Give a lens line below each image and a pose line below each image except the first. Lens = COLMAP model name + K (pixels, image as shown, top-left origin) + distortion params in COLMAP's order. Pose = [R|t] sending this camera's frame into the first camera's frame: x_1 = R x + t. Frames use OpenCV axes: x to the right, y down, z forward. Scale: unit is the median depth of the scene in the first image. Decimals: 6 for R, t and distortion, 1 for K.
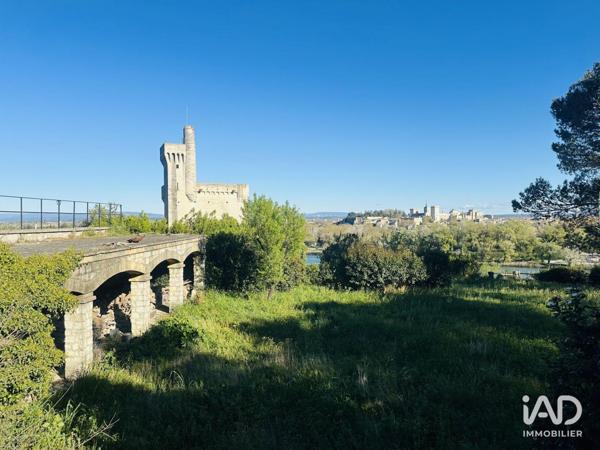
lens RADIAL K [[414.2, 0, 295.4], [0, 414.2, 227.3], [0, 0, 1]] dist [0.015939, -0.006279]
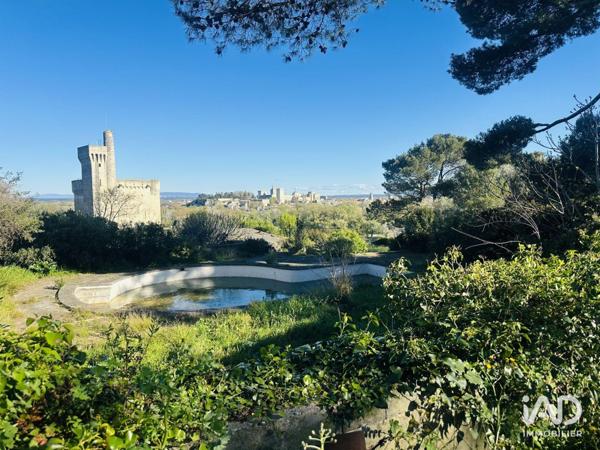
lens RADIAL K [[414.2, 0, 299.2], [0, 414.2, 231.3], [0, 0, 1]] dist [0.015939, -0.006279]
pose [[0.927793, -0.032569, 0.371672, -0.104411], [0.010986, 0.998135, 0.060041, -0.013128], [-0.372934, -0.051622, 0.926421, -0.149672]]
